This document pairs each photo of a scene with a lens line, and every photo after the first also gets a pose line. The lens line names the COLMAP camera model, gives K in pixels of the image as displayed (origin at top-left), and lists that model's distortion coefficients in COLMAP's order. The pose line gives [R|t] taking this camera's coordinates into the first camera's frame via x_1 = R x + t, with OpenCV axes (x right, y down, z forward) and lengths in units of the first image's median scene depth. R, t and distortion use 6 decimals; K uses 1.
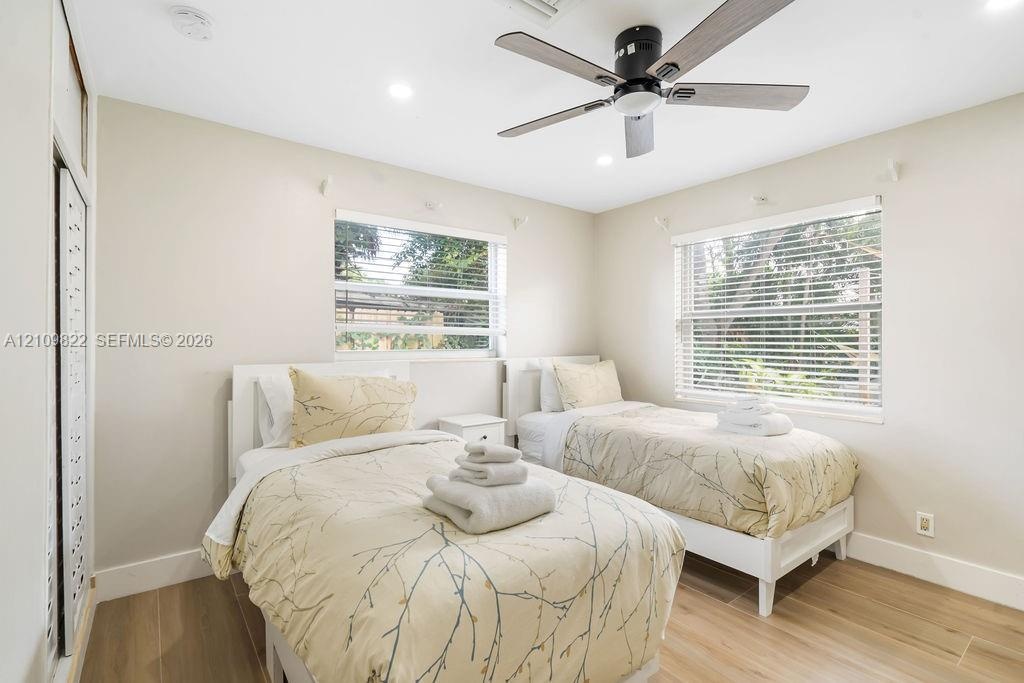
lens RADIAL K [[467.5, 0, 512.0], [0, 467.5, 341.5], [0, 0, 1]] dist [0.001782, 0.000631]
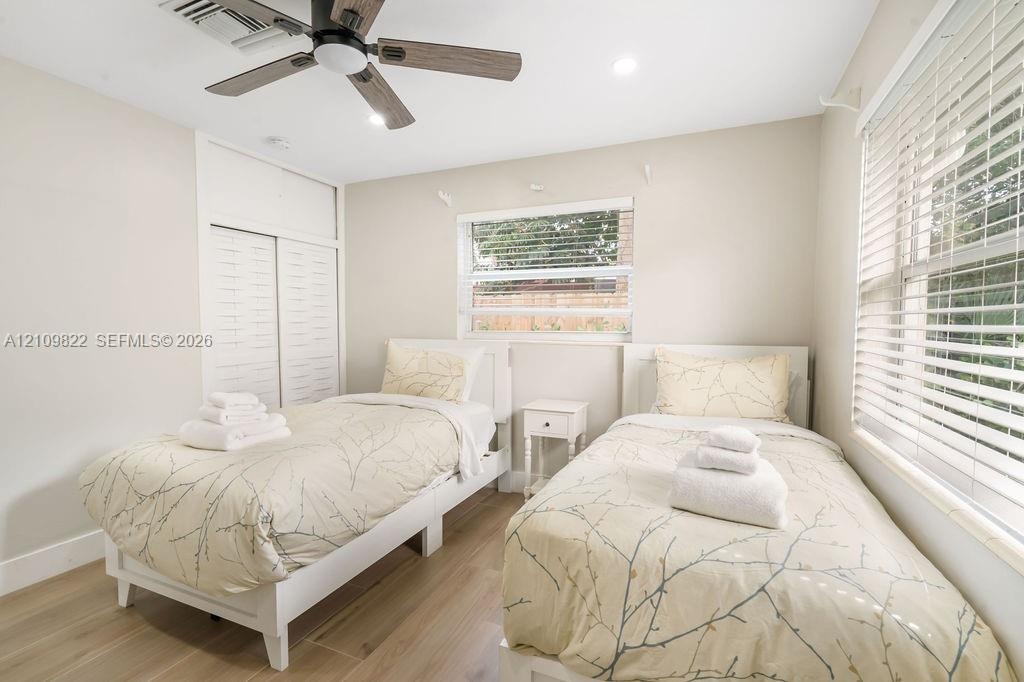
lens RADIAL K [[467.5, 0, 512.0], [0, 467.5, 341.0], [0, 0, 1]] dist [0.001782, 0.000631]
pose [[0.488343, 0.037090, -0.871863, 0.833203], [-0.003211, 0.999166, 0.040708, -0.002785], [0.872646, -0.017080, 0.488054, 0.547555]]
